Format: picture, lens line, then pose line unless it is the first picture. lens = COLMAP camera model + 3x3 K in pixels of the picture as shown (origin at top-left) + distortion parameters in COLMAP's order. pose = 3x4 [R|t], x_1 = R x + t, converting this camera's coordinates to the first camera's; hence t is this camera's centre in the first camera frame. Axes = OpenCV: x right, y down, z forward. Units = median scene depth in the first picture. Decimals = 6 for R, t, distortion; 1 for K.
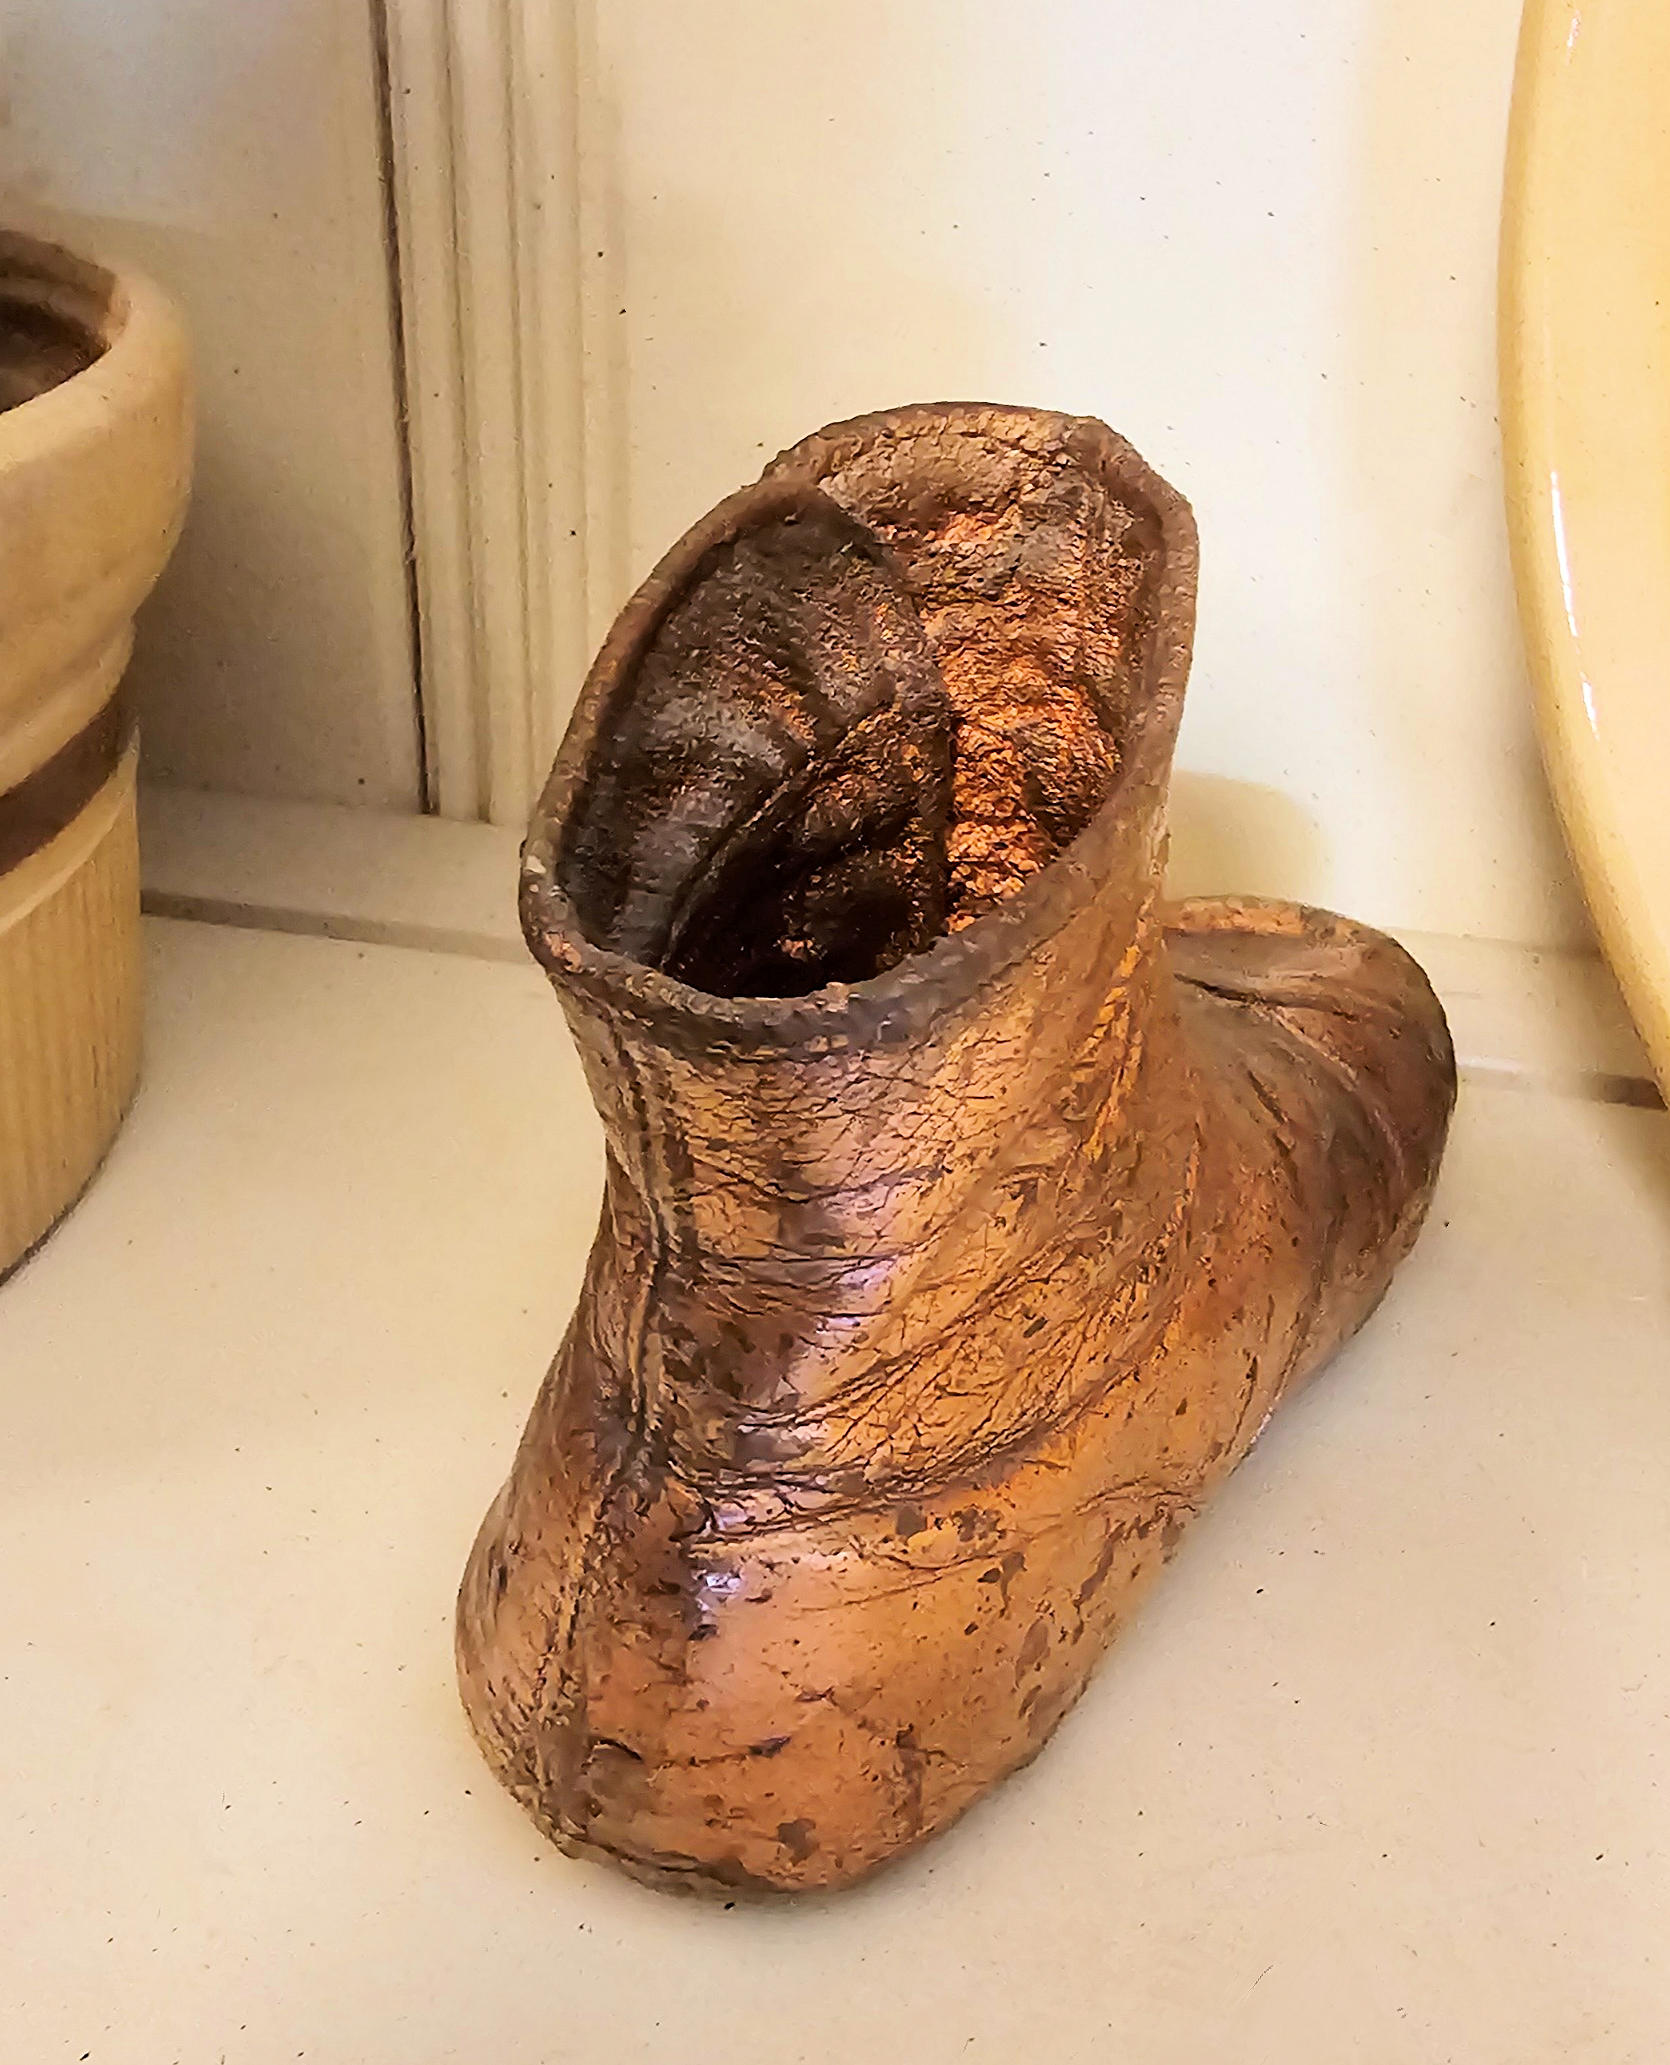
lens RADIAL K [[1748.4, 0, 835.1], [0, 1748.4, 1135.9], [0, 0, 1]] dist [0.004341, 0.007015]
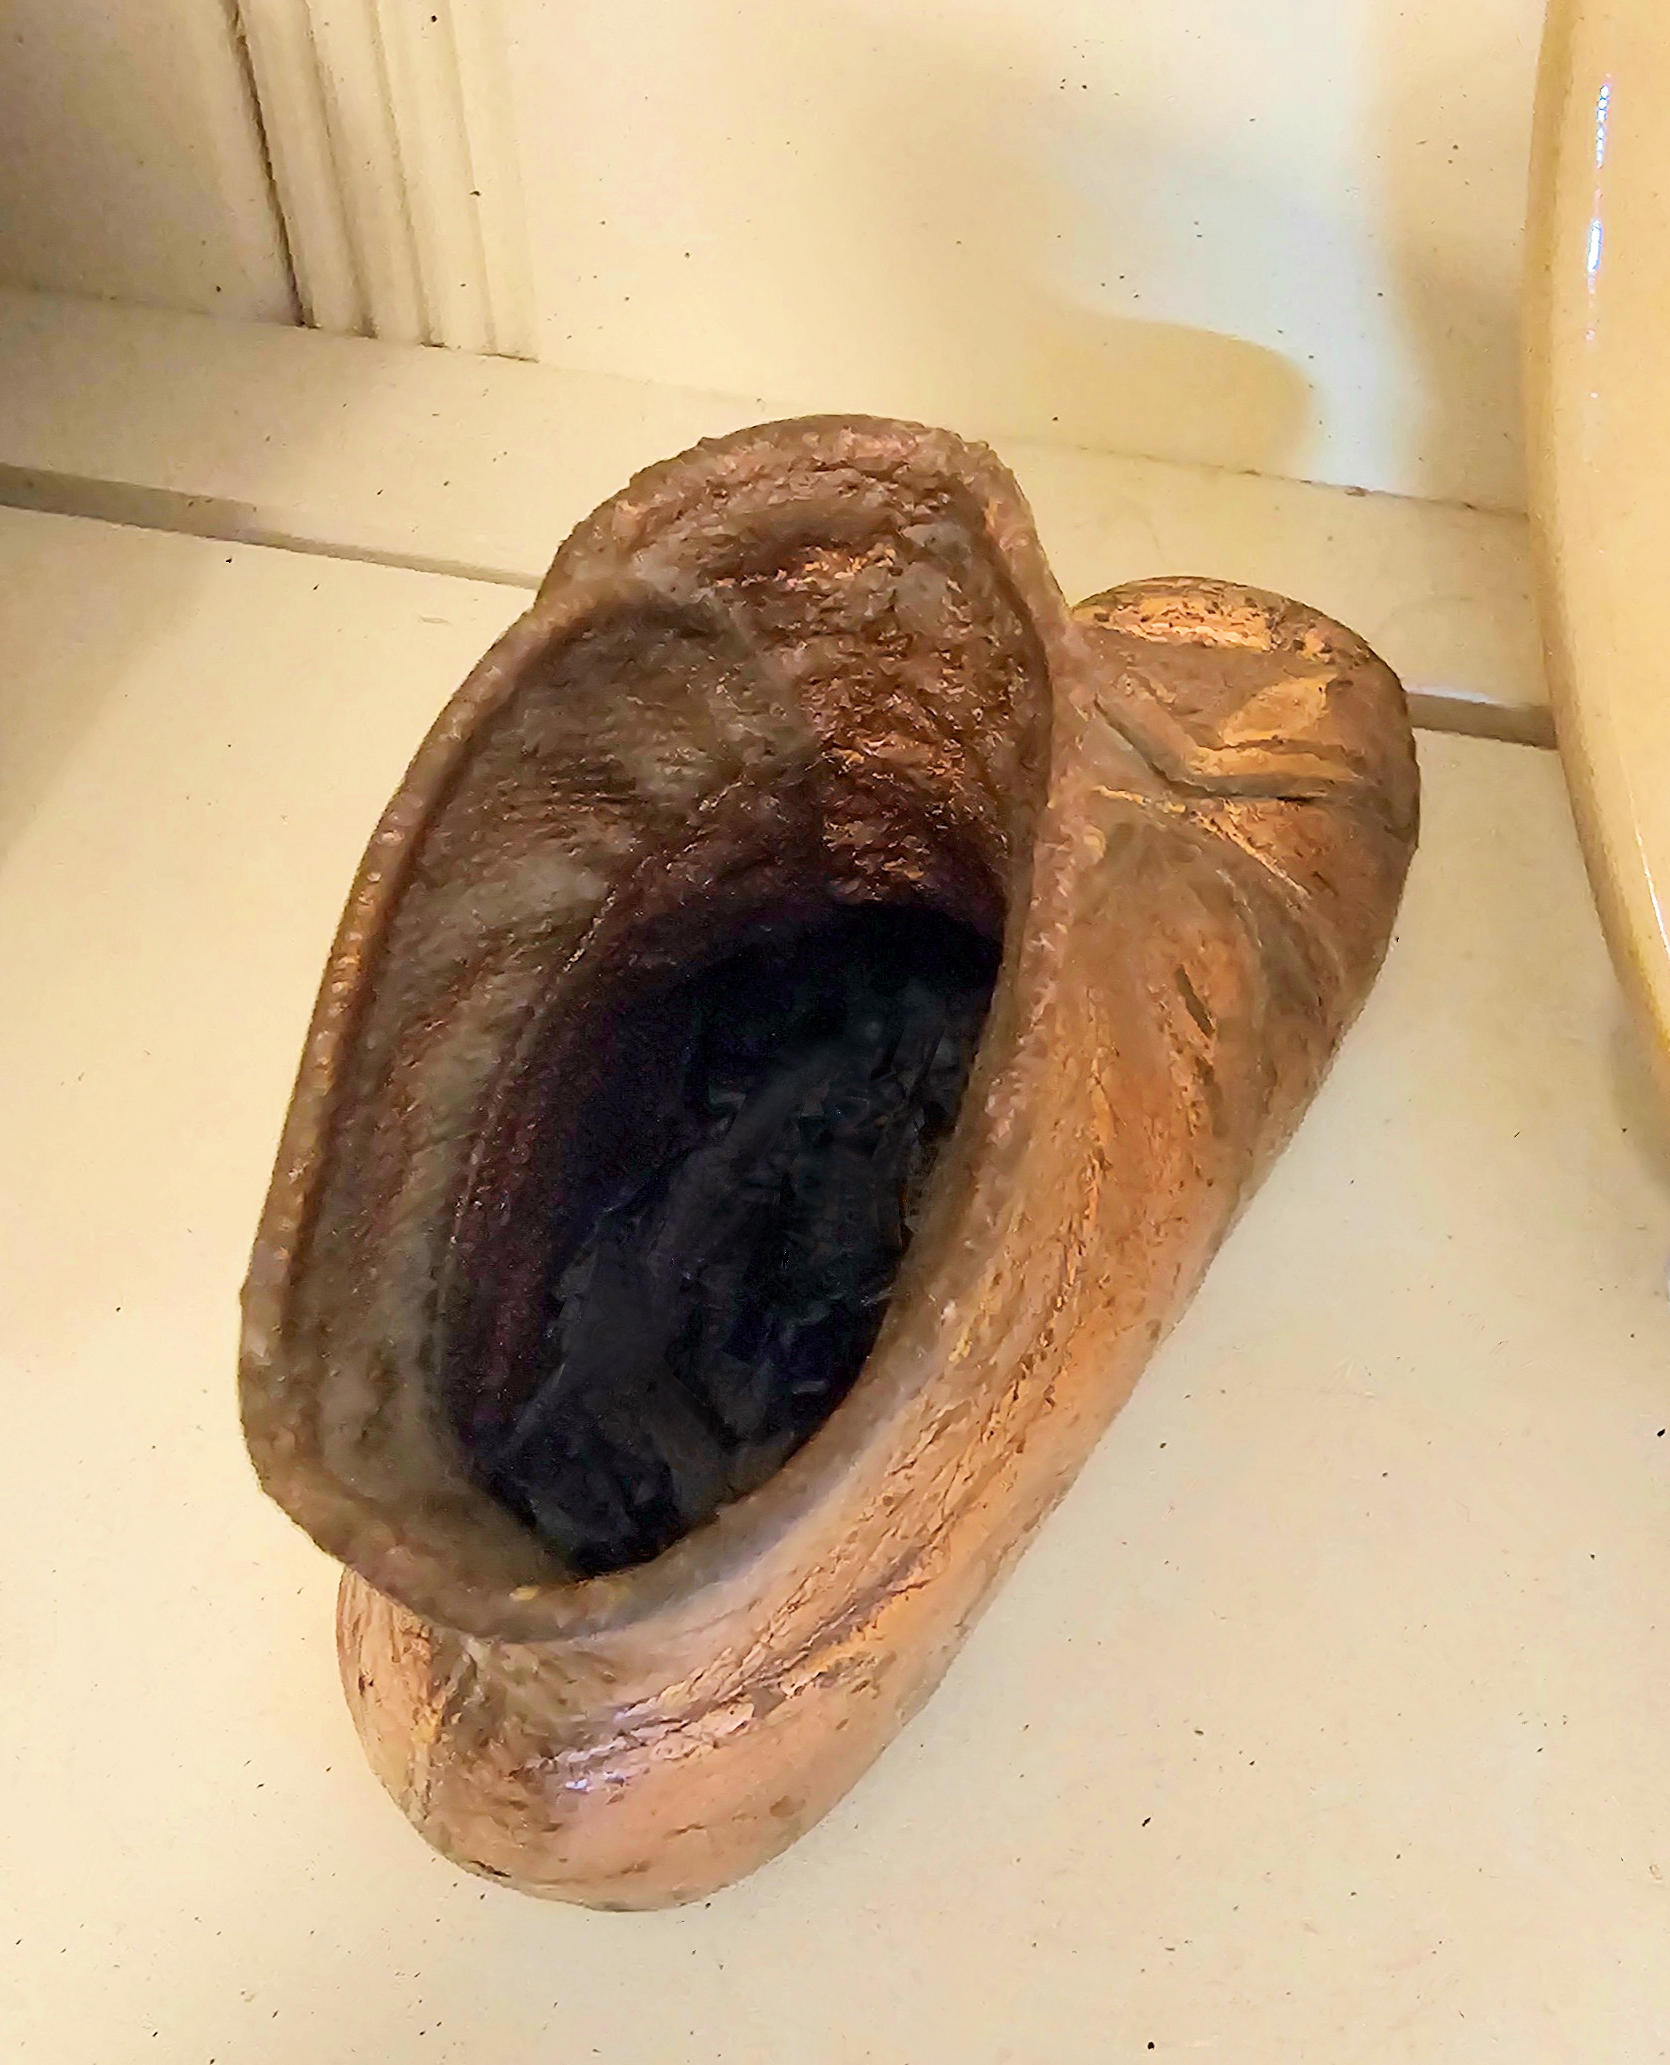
lens RADIAL K [[1748.4, 0, 835.1], [0, 1748.4, 1135.9], [0, 0, 1]] dist [0.004341, 0.007015]
pose [[0.999837, -0.011229, 0.014106, 0.064921], [0.005997, 0.944956, 0.327143, -0.364783], [-0.017003, -0.327005, 0.944869, 0.167847]]
